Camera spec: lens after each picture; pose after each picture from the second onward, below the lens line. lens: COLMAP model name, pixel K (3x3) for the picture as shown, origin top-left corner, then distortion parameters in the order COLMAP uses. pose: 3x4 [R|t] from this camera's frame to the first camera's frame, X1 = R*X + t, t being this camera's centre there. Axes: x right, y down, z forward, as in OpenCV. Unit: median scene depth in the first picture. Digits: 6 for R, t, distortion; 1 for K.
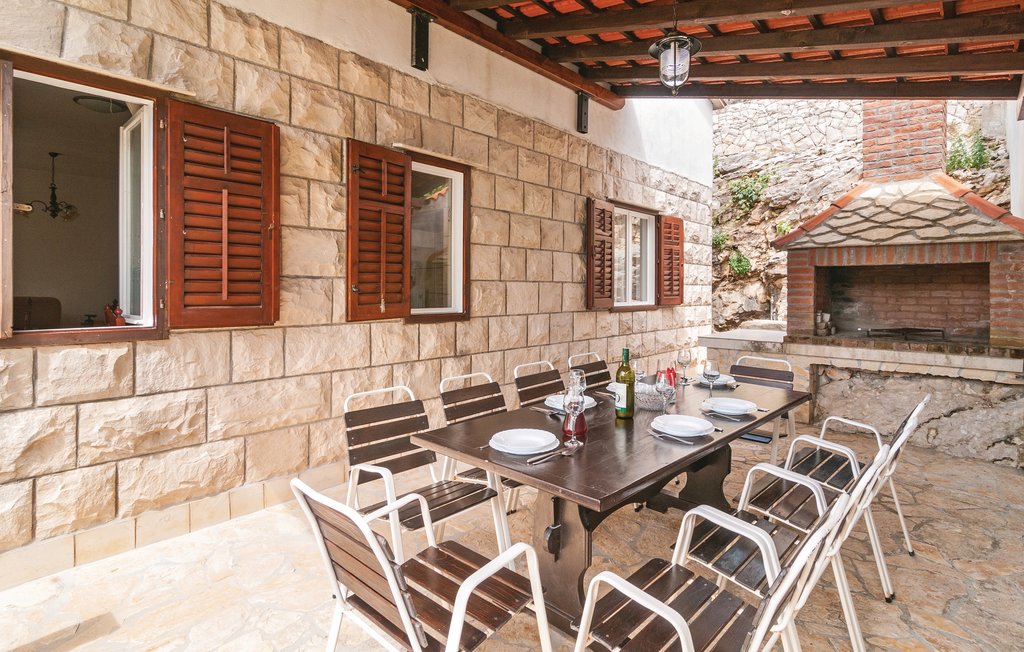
lens RADIAL K [[550.2, 0, 510.2], [0, 550.2, 287.4], [0, 0, 1]] dist [-0.000034, 0.078405]
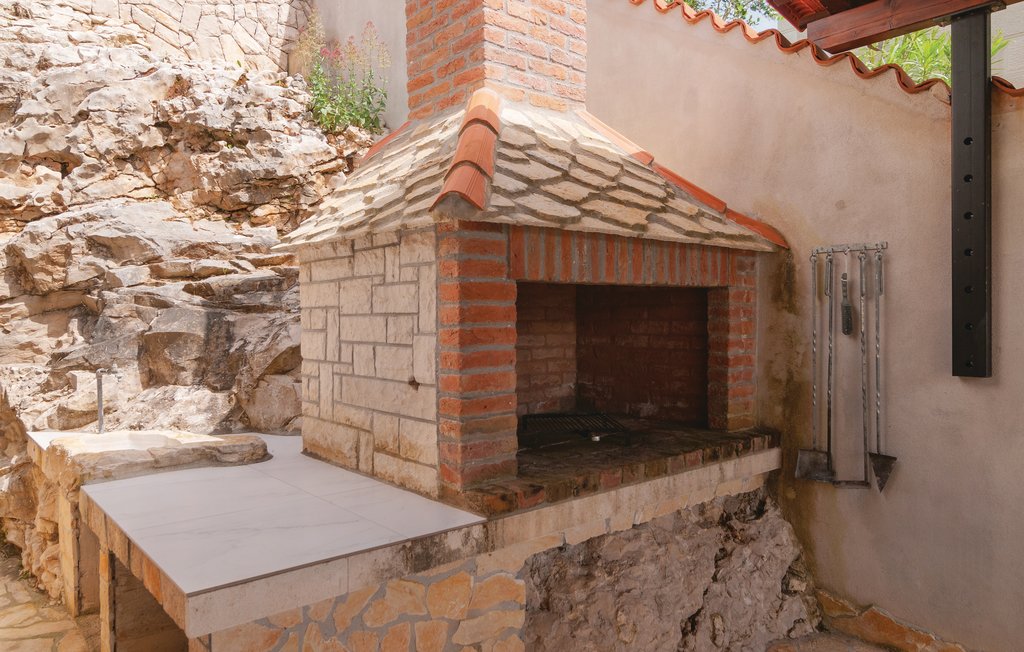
lens RADIAL K [[695.1, 0, 512.0], [0, 695.1, 326.0], [0, 0, 1]] dist [-0.002506, 0.000073]
pose [[0.099517, -0.027370, 0.994659, 0.106222], [0.008833, 0.999607, 0.026623, -0.021631], [-0.994997, 0.006136, 0.099720, 0.973543]]
